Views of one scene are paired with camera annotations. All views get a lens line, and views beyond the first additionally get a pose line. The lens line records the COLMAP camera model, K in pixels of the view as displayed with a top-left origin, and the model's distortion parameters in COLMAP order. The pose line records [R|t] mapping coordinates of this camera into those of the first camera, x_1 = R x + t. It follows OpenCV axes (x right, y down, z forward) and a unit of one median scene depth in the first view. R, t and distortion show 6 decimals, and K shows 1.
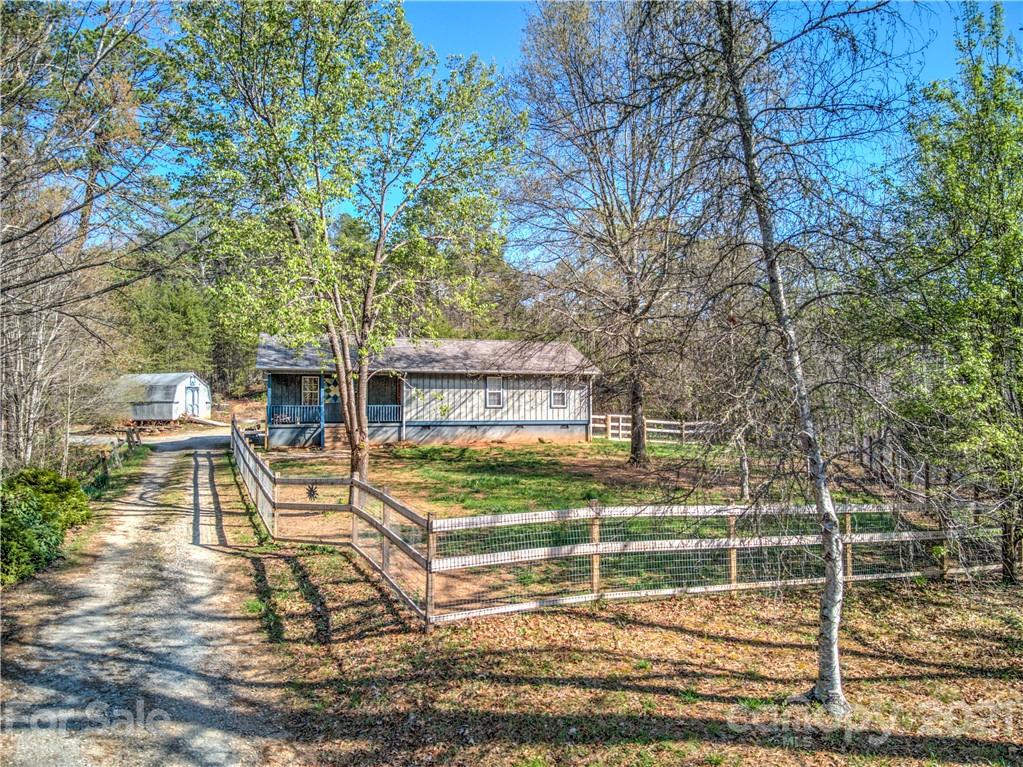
lens RADIAL K [[745.4, 0, 505.6], [0, 745.4, 372.7], [0, 0, 1]] dist [0.139780, -0.262889]
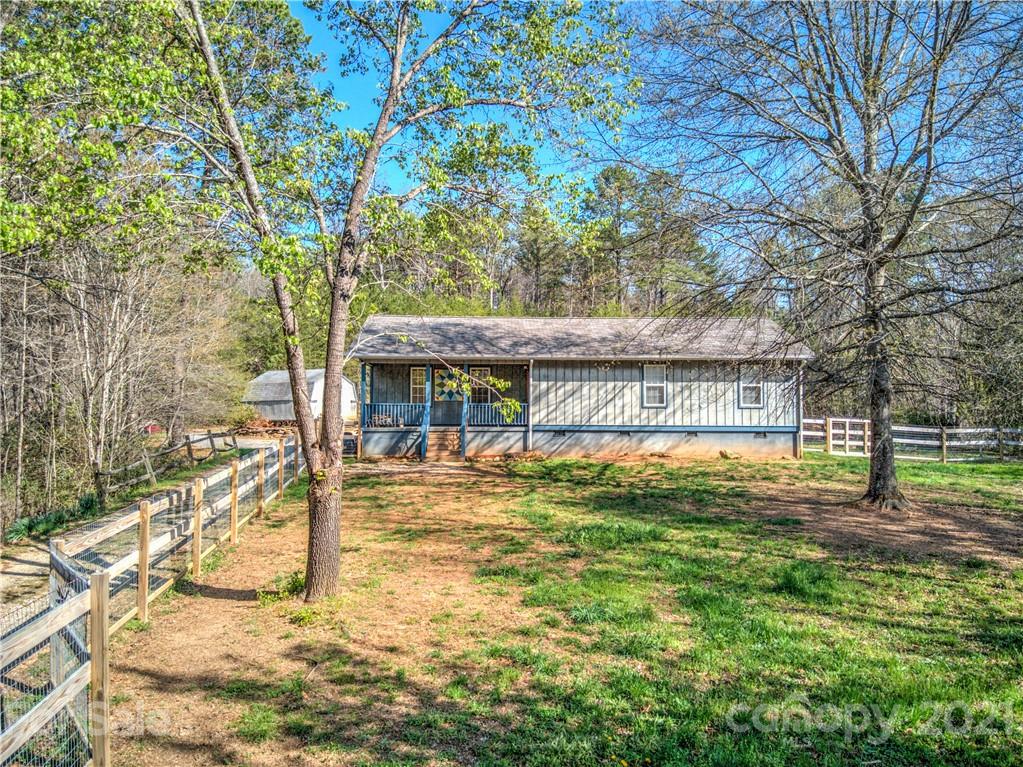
lens RADIAL K [[745.4, 0, 505.6], [0, 745.4, 372.7], [0, 0, 1]] dist [0.139780, -0.262889]
pose [[0.965311, -0.009915, -0.260914, 0.035637], [0.009453, 0.999951, -0.003026, 0.014438], [0.260931, 0.000454, 0.965357, 0.268815]]
